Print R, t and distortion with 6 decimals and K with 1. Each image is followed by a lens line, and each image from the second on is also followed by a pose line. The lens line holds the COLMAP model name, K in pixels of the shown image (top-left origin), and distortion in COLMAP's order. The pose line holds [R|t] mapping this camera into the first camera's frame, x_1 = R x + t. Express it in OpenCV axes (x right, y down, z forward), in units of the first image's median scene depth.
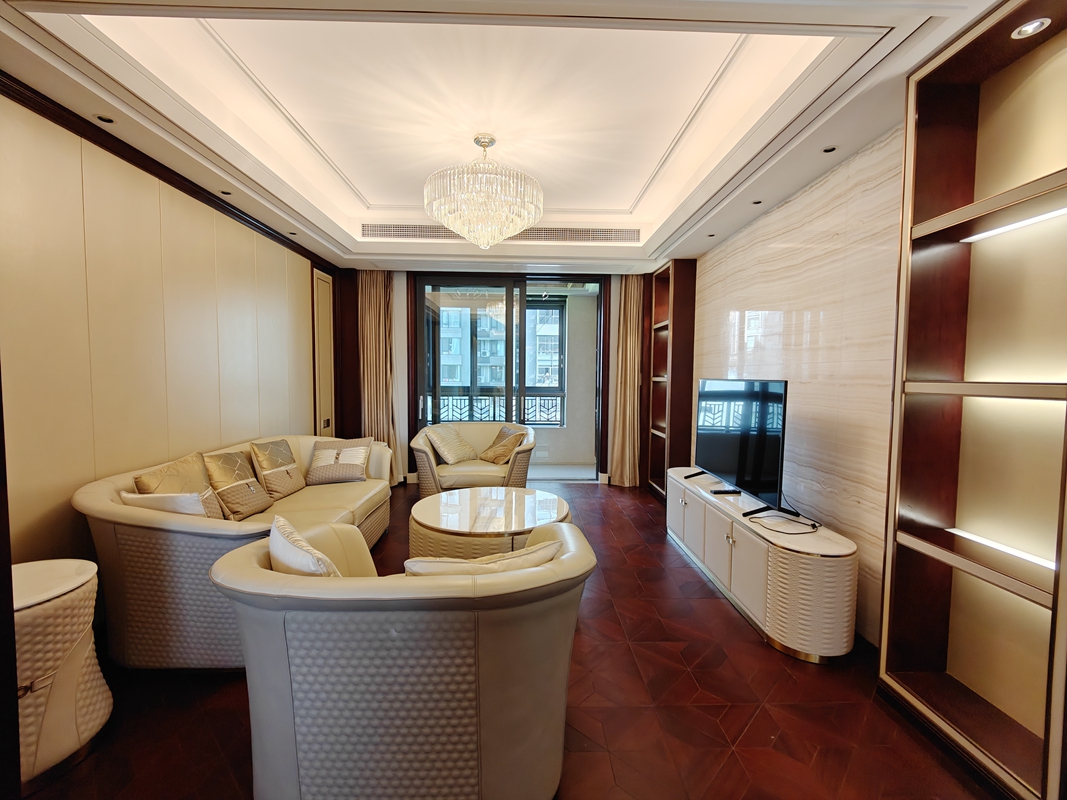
lens RADIAL K [[478.8, 0, 534.1], [0, 478.8, 405.4], [0, 0, 1]] dist [0.024735, -0.001228]
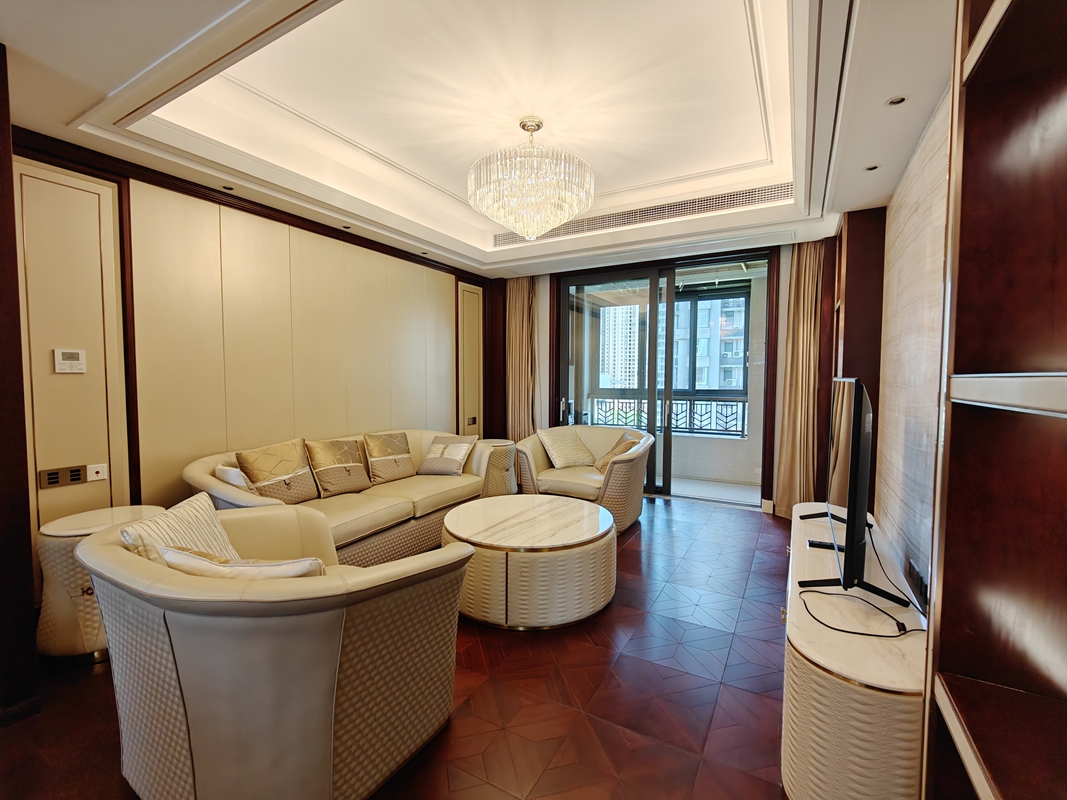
lens RADIAL K [[478.8, 0, 530.4], [0, 478.8, 401.4], [0, 0, 1]] dist [0.024735, -0.001228]
pose [[0.854338, 0.018894, -0.519374, 0.228474], [-0.027686, 0.999575, -0.009179, -0.001216], [0.518980, 0.022221, 0.854498, 0.122537]]
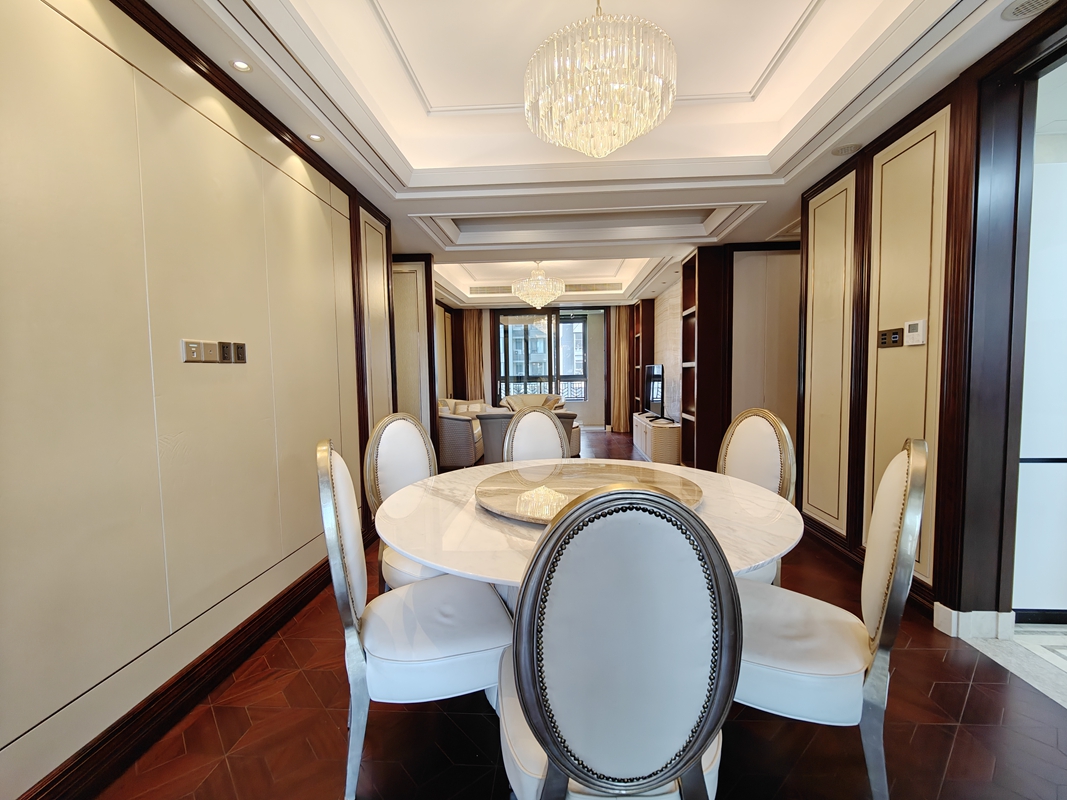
lens RADIAL K [[478.8, 0, 530.3], [0, 478.8, 404.1], [0, 0, 1]] dist [0.024735, -0.001228]
pose [[0.995684, -0.018650, -0.090915, 0.029247], [0.019139, 0.999807, 0.004511, 0.059144], [0.090813, -0.006231, 0.995848, -0.697431]]
